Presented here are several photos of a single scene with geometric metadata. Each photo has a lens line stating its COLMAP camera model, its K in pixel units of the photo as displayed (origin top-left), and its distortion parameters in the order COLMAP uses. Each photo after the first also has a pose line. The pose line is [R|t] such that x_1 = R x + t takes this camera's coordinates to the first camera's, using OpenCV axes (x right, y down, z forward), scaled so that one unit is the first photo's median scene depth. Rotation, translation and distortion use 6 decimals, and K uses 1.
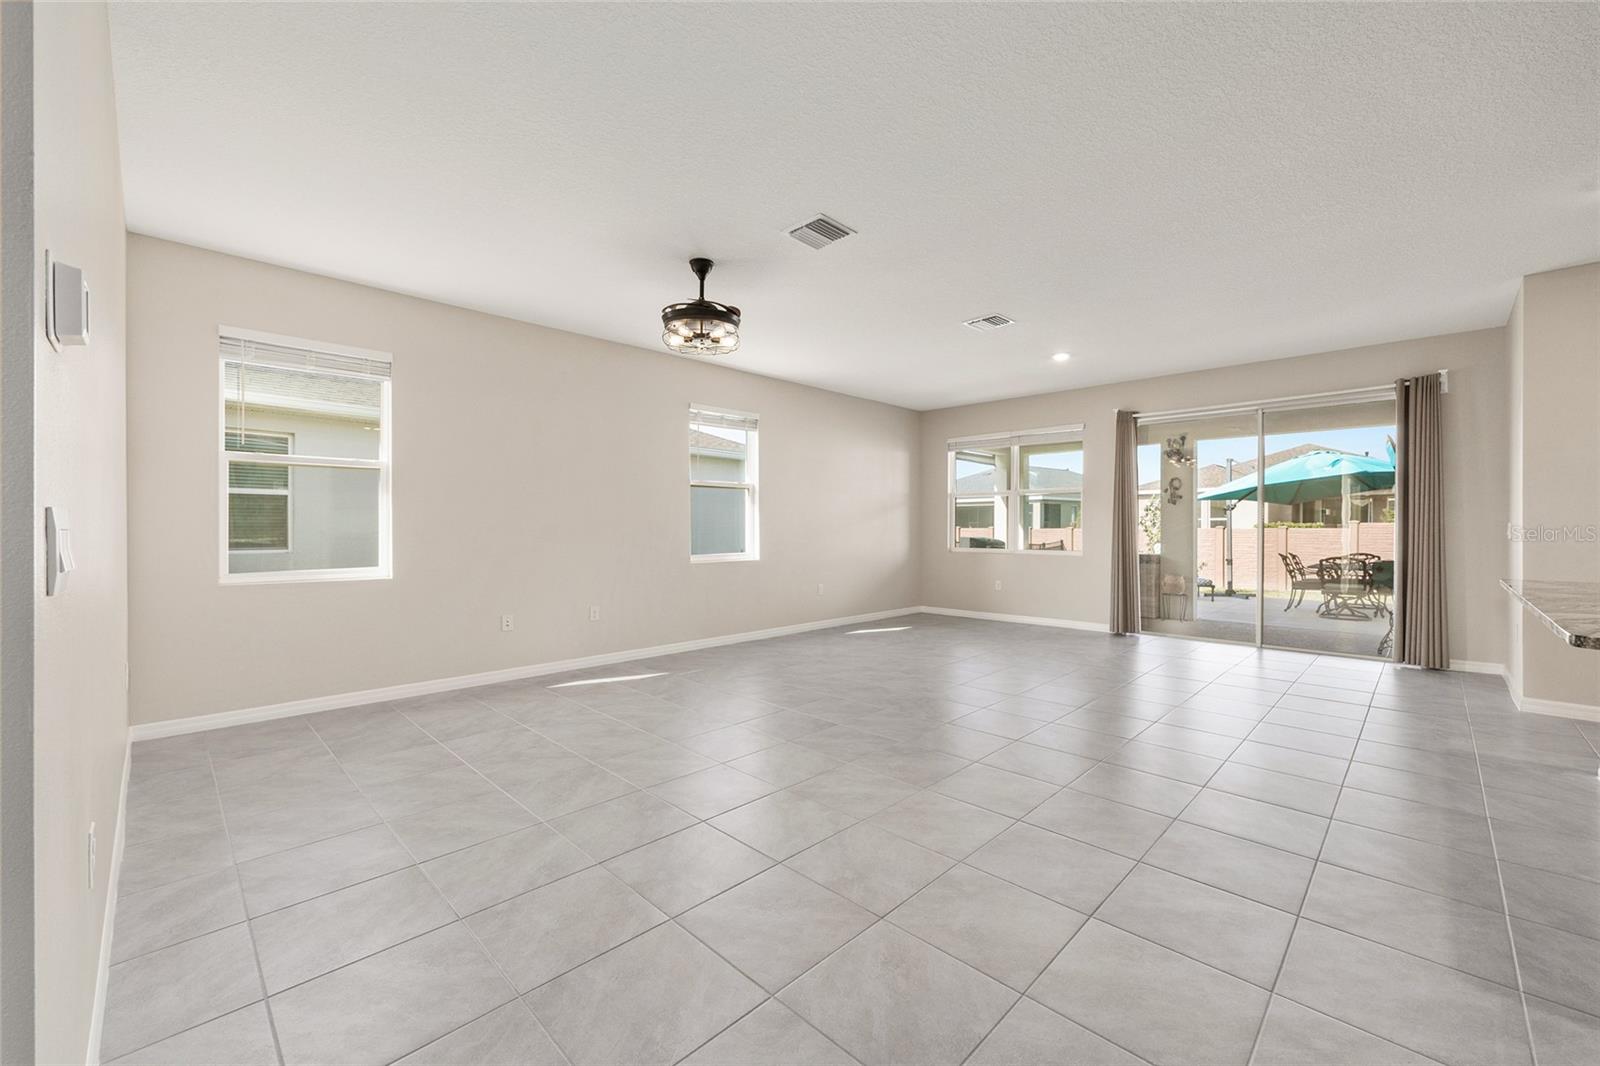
lens RADIAL K [[639.4, 0, 802.4], [0, 639.4, 534.5], [0, 0, 1]] dist [-0.002305, 0.000379]
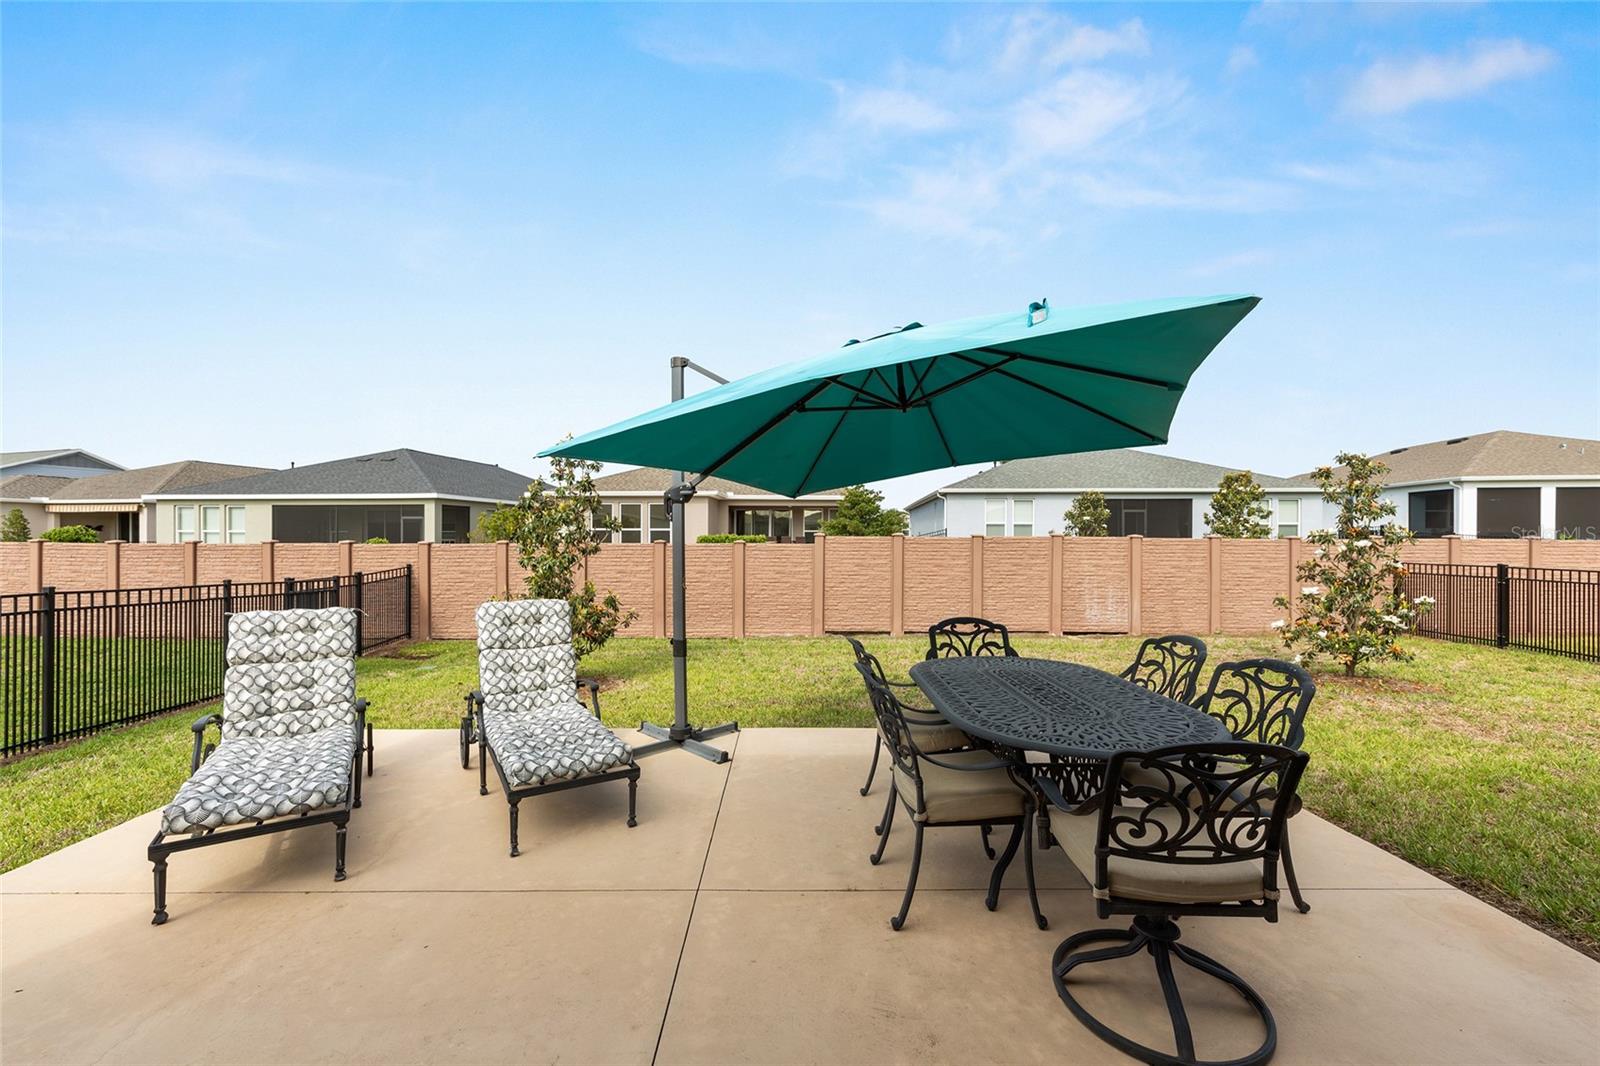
lens RADIAL K [[639.4, 0, 796.8], [0, 639.4, 536.6], [0, 0, 1]] dist [-0.002305, 0.000379]
pose [[0.707392, 0.003249, 0.706814, 0.694686], [0.004596, 0.999947, -0.009197, -0.020350], [-0.706807, 0.009755, 0.707340, 1.019996]]
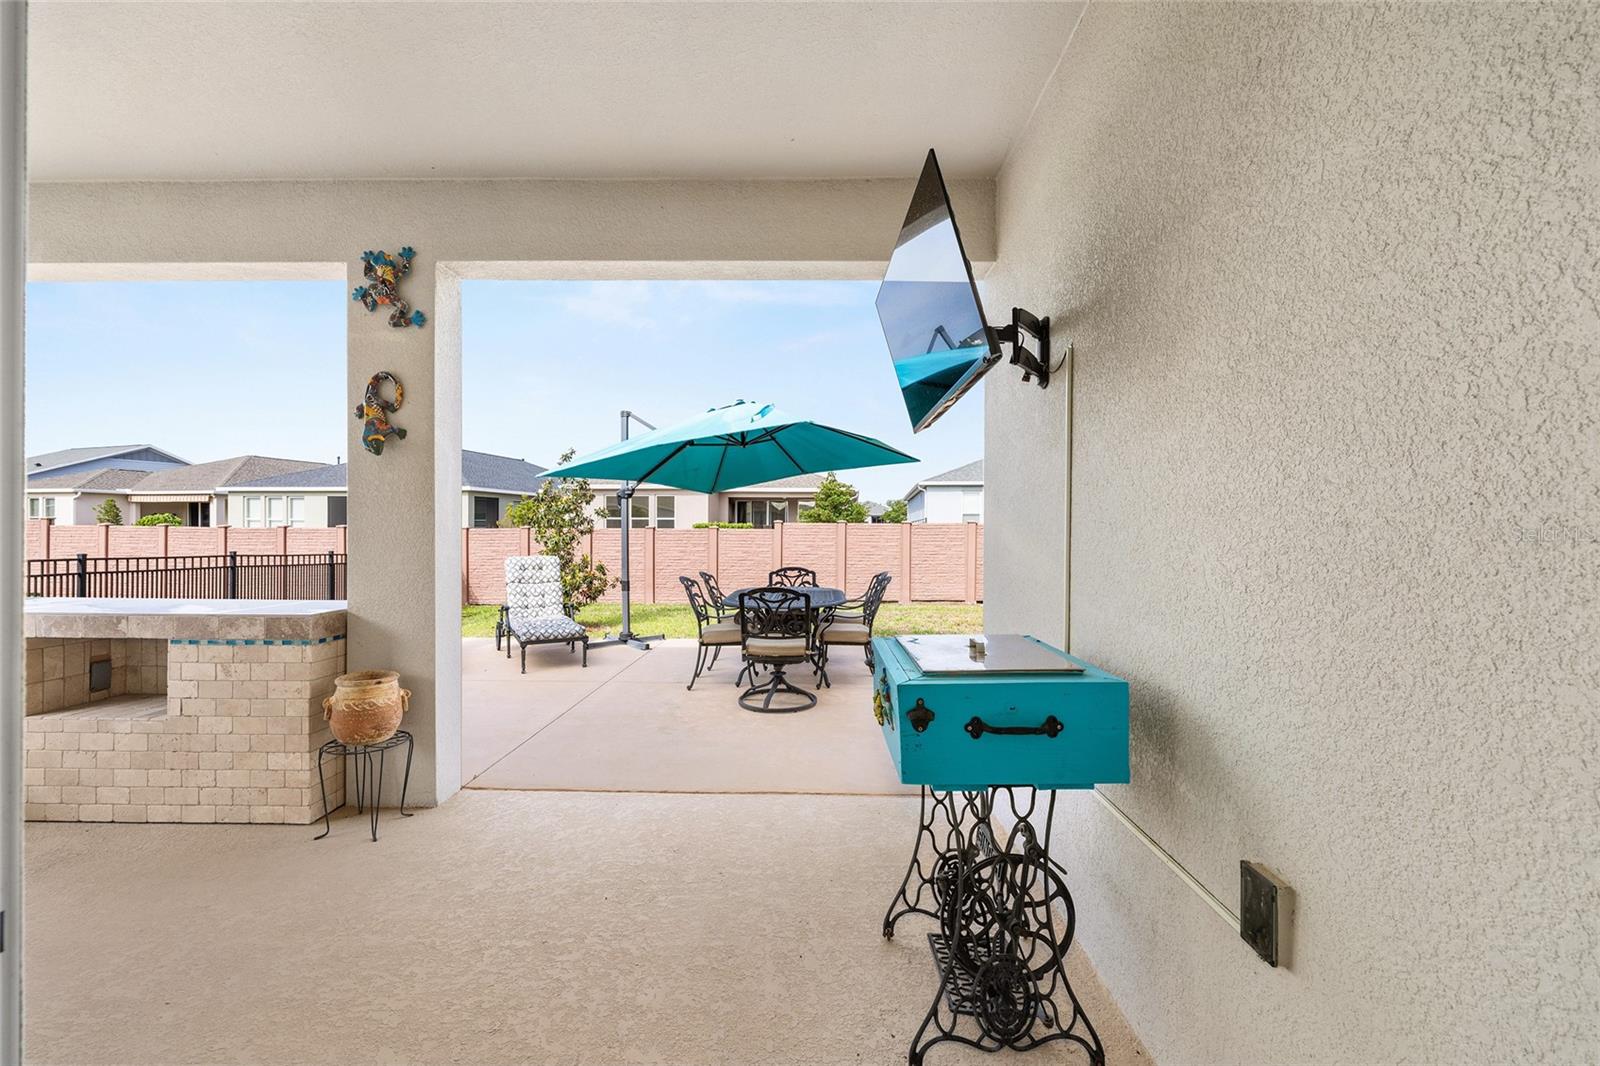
lens RADIAL K [[639.4, 0, 801.3], [0, 639.4, 526.6], [0, 0, 1]] dist [-0.002305, 0.000379]
pose [[0.727878, 0.004927, 0.685689, 0.589897], [0.002271, 0.999951, -0.009595, -0.007866], [-0.685703, 0.008541, 0.727831, 0.707509]]
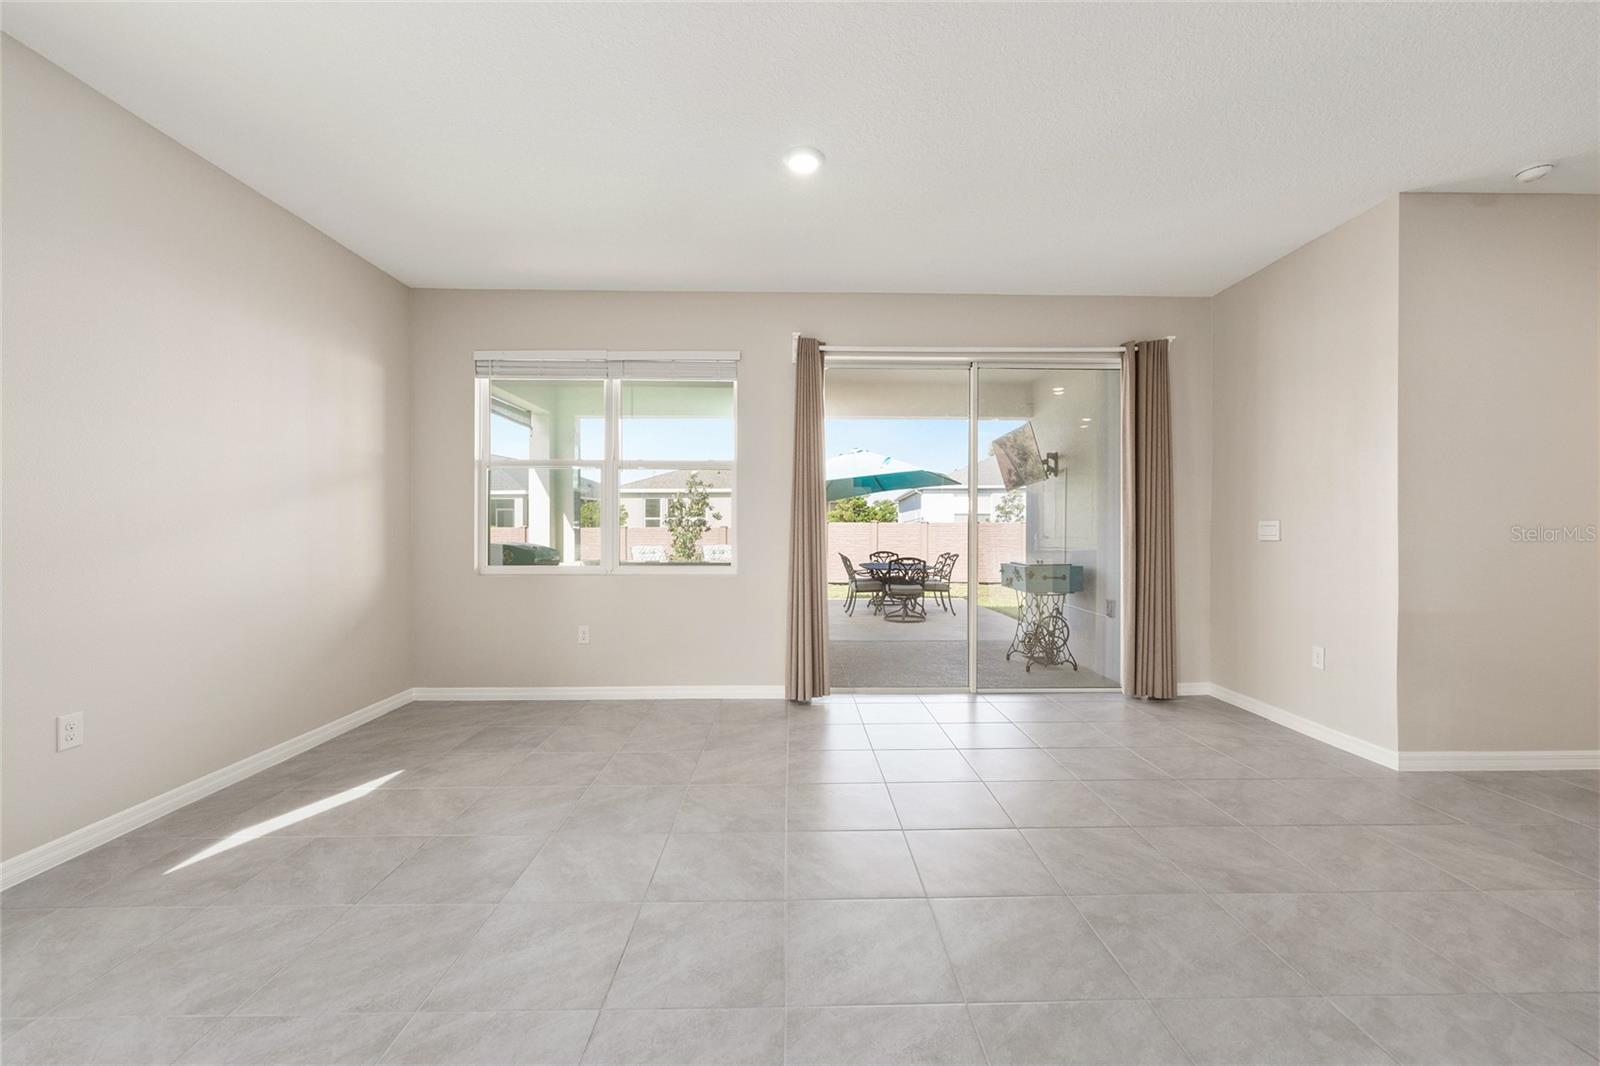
lens RADIAL K [[639.4, 0, 804.0], [0, 639.4, 529.0], [0, 0, 1]] dist [-0.002305, 0.000379]
pose [[0.698740, -0.003641, 0.715366, 0.052103], [0.007737, 0.999967, -0.002467, -0.006696], [-0.715334, 0.007258, 0.698745, 0.499611]]
